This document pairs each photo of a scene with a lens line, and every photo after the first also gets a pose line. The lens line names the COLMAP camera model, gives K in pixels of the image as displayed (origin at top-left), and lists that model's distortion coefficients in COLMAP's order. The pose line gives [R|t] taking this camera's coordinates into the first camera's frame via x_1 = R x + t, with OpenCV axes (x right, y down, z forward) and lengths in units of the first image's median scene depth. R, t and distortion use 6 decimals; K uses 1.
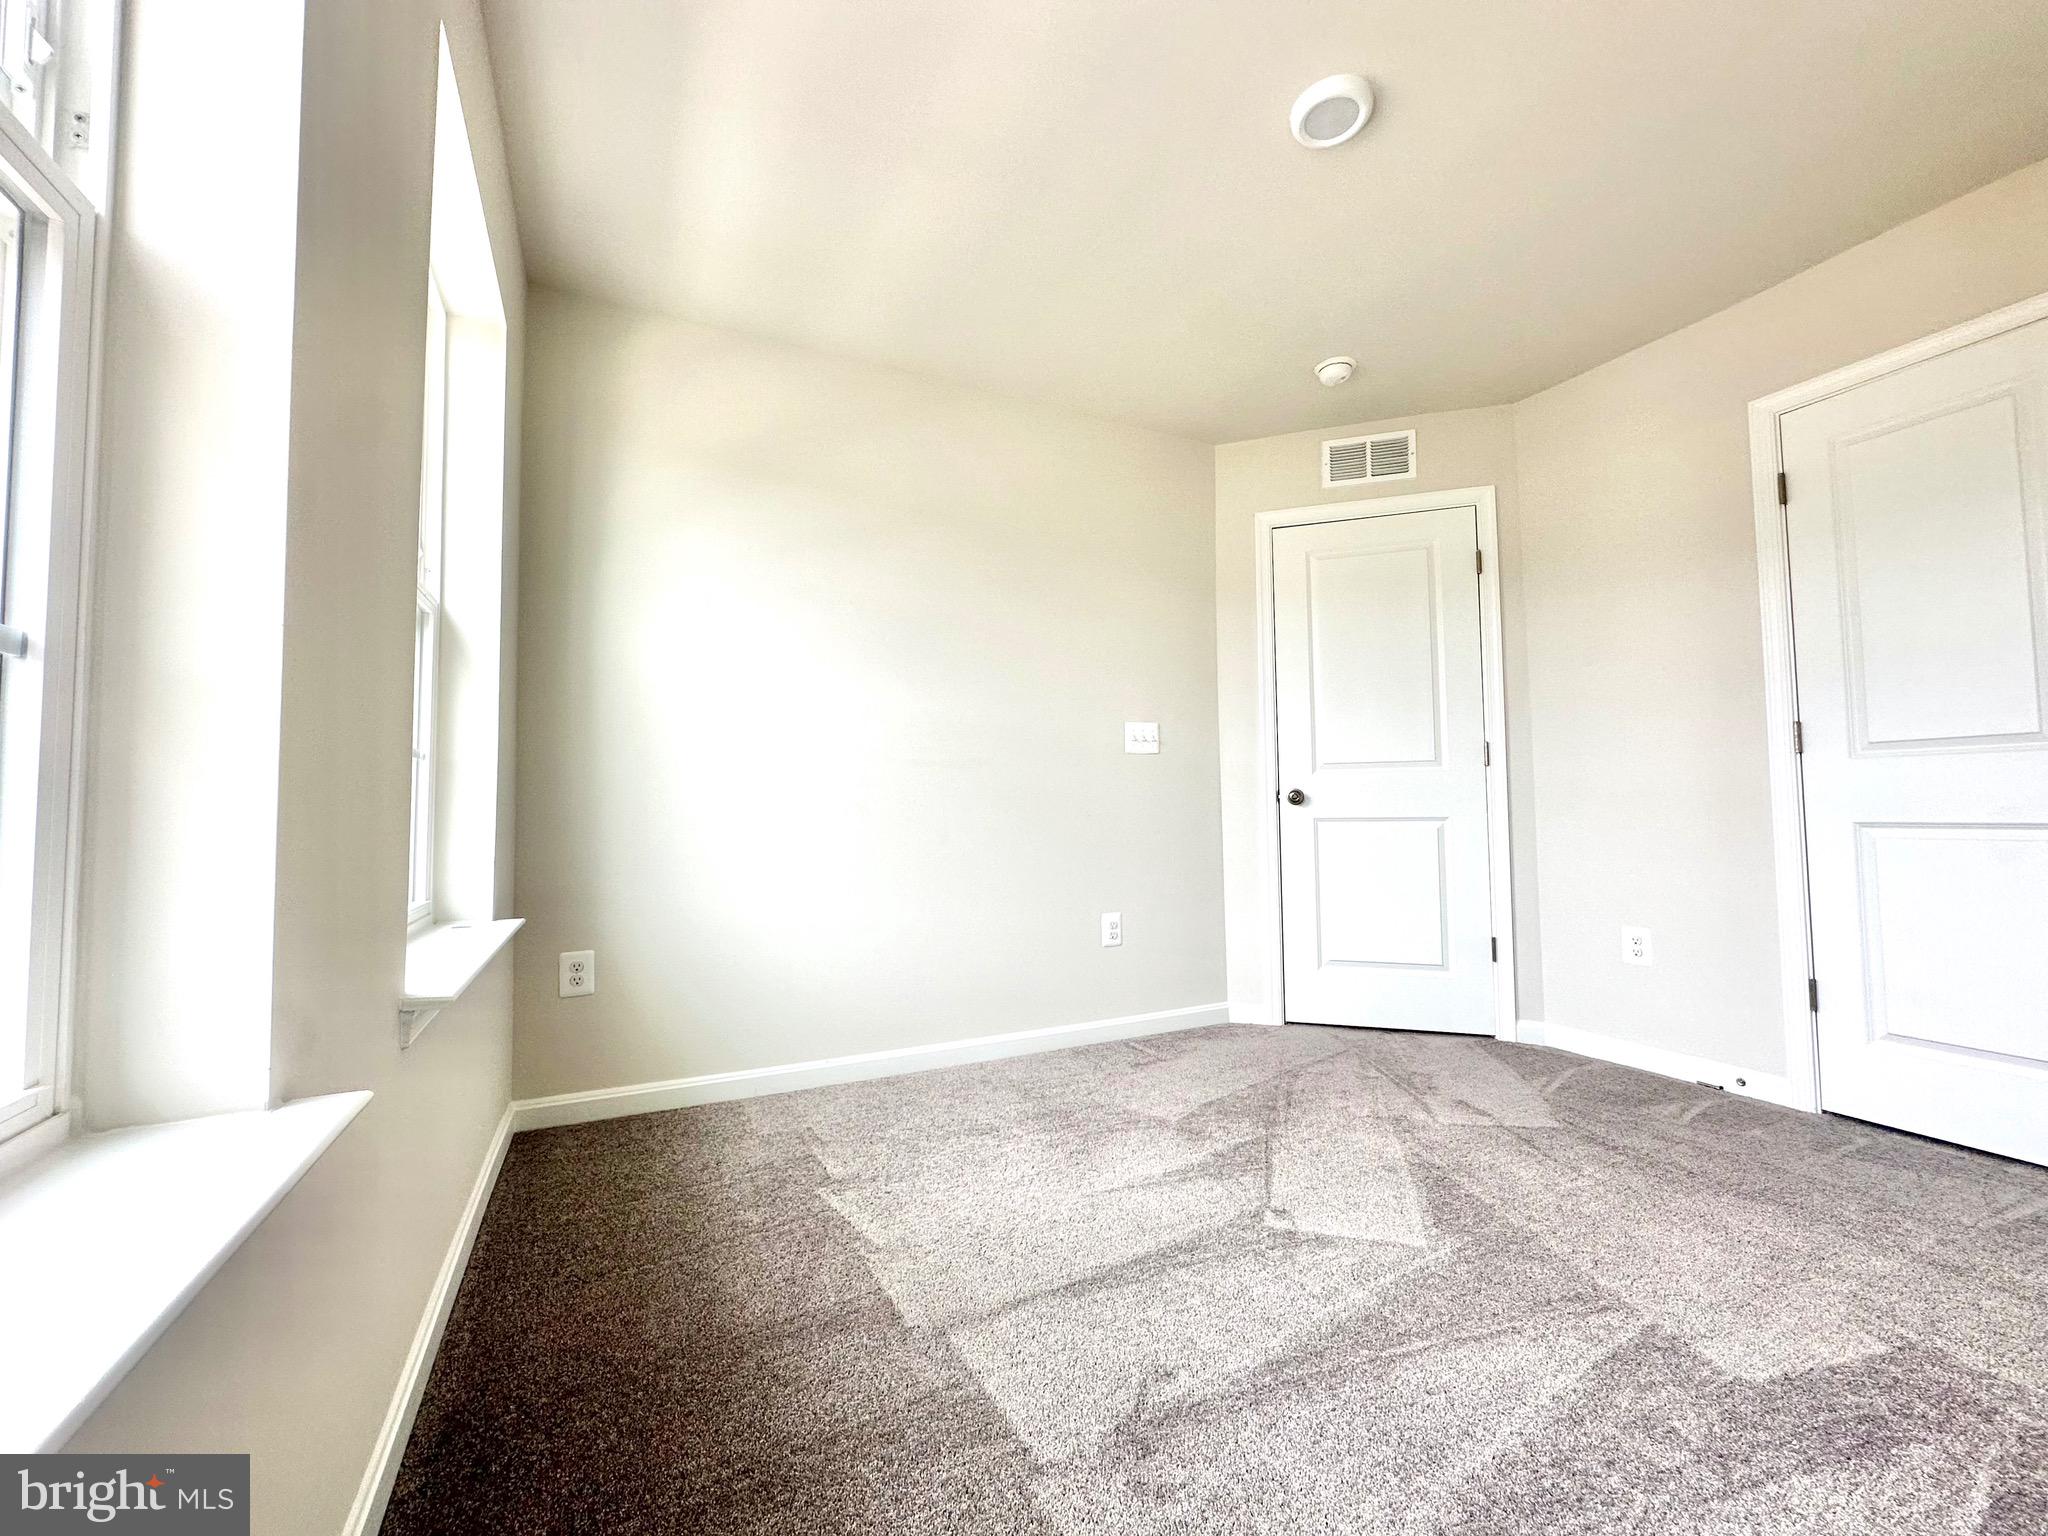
lens RADIAL K [[816.2, 0, 1019.4], [0, 816.2, 771.6], [0, 0, 1]] dist [-0.002746, -0.000125]
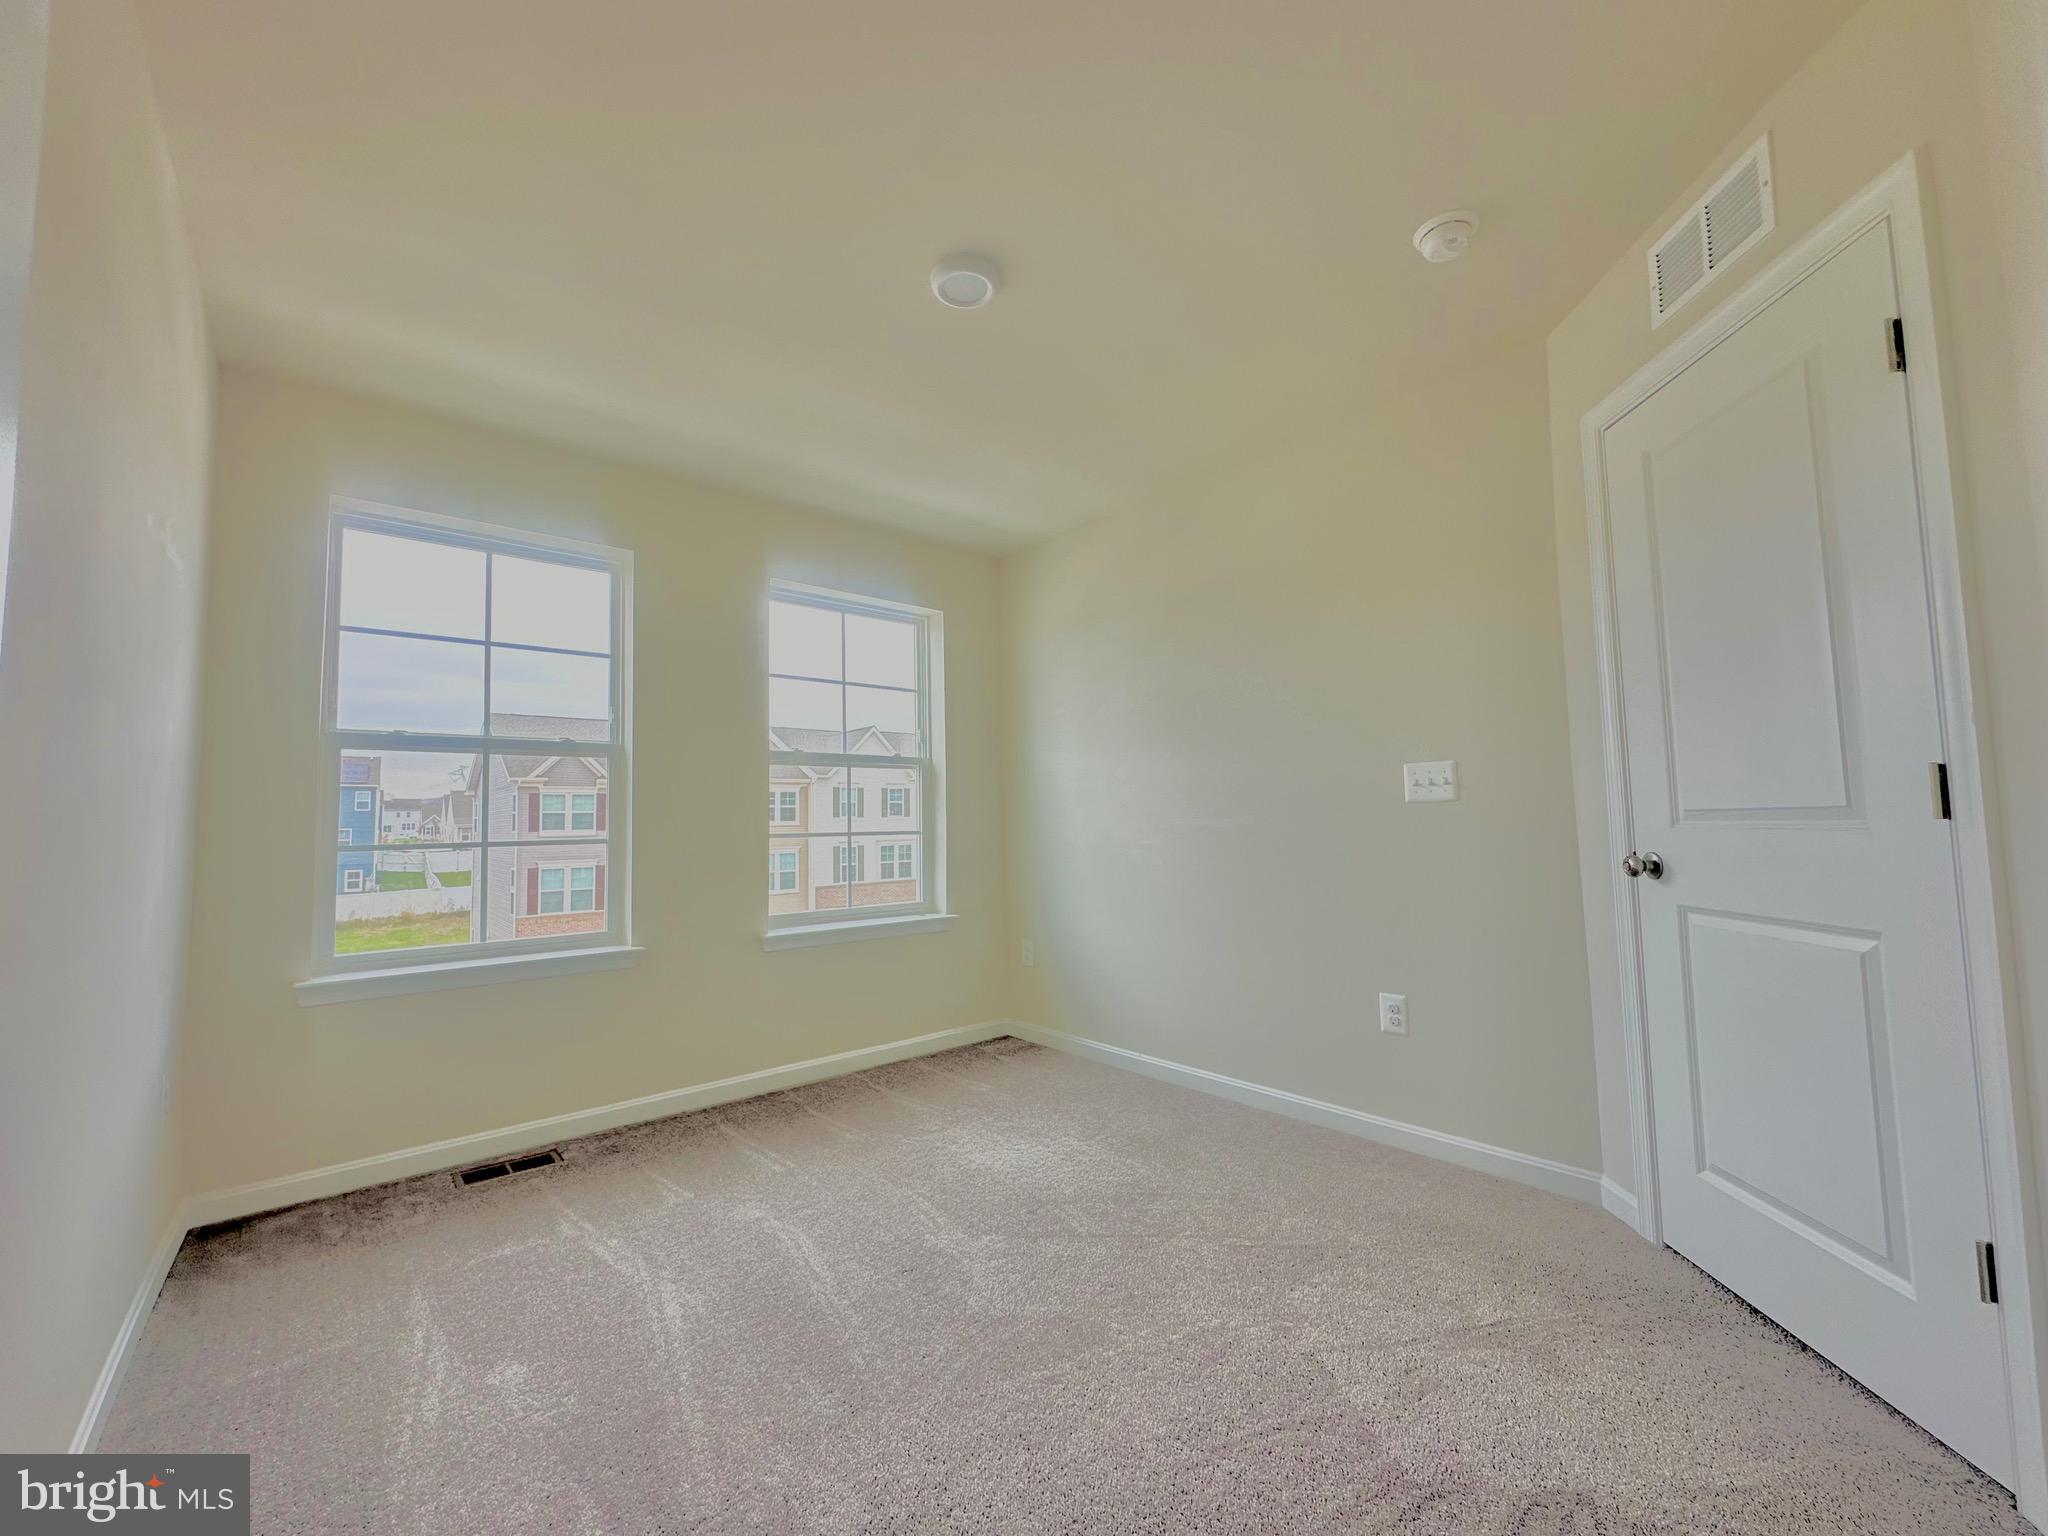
lens RADIAL K [[816.2, 0, 1018.8], [0, 816.2, 774.0], [0, 0, 1]] dist [-0.002746, -0.000125]
pose [[0.246997, -0.054649, -0.967474, 0.821572], [0.058360, 0.997435, -0.041442, -0.039056], [0.967257, -0.046226, 0.249553, 0.419375]]
